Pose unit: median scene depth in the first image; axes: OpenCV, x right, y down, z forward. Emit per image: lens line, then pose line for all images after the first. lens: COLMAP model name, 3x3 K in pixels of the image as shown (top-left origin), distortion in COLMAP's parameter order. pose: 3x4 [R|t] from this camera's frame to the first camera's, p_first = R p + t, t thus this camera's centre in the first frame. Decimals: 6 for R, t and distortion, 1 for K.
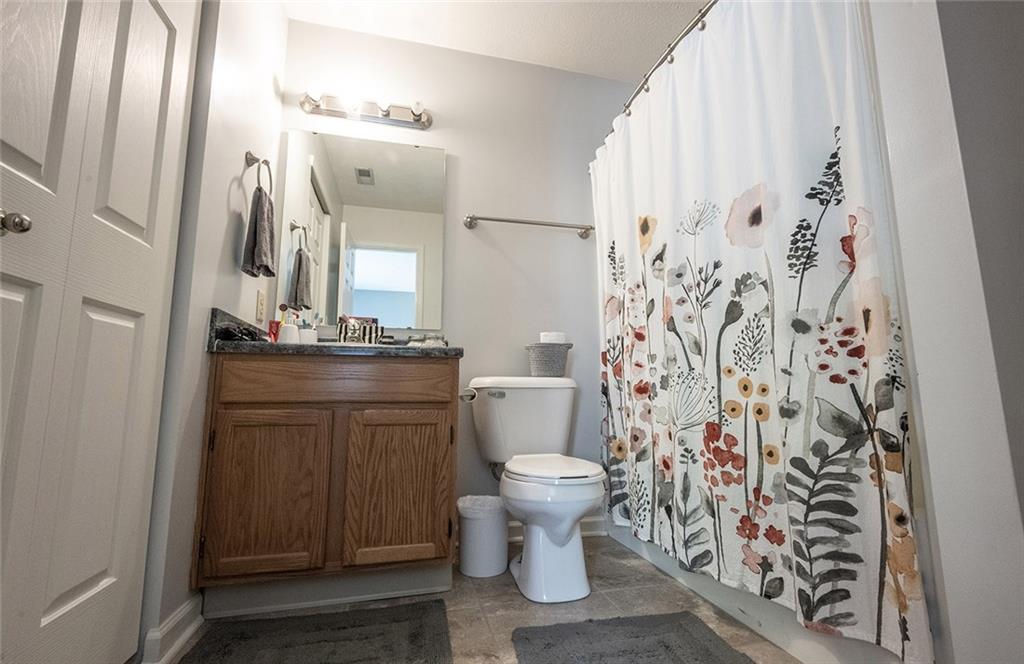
lens RADIAL K [[437.6, 0, 513.4], [0, 437.6, 333.3], [0, 0, 1]] dist [-0.000407, -0.000131]
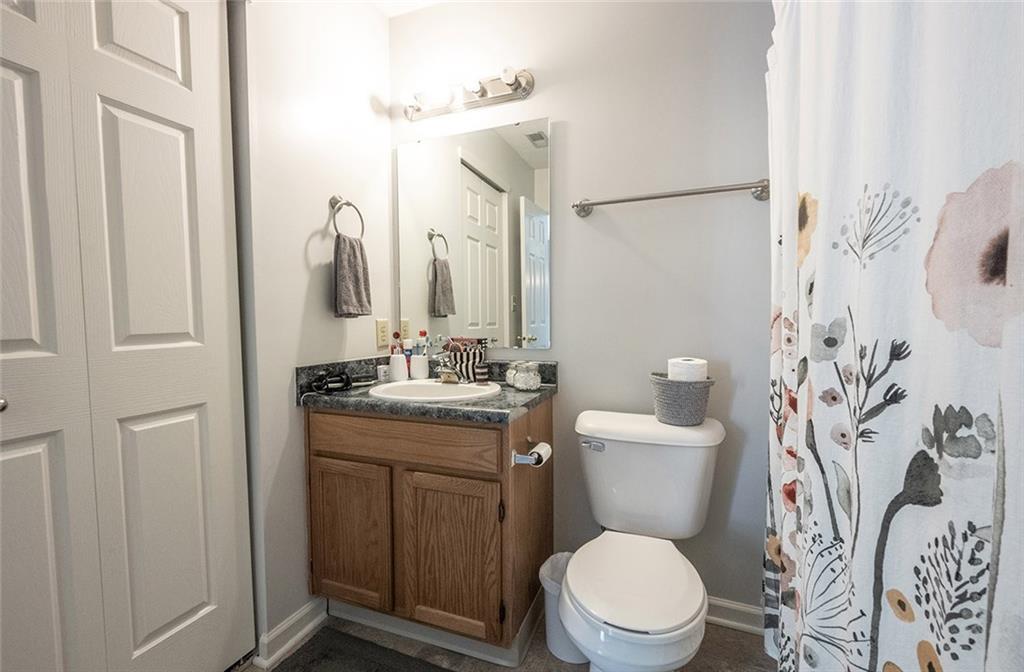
lens RADIAL K [[427.5, 0, 511.6], [0, 427.5, 338.0], [0, 0, 1]] dist [-0.000906, 0.000976]
pose [[0.817165, 0.022105, -0.575979, 0.377400], [0.086119, 0.983366, 0.159921, -0.252276], [0.569933, -0.180285, 0.801669, 0.438908]]
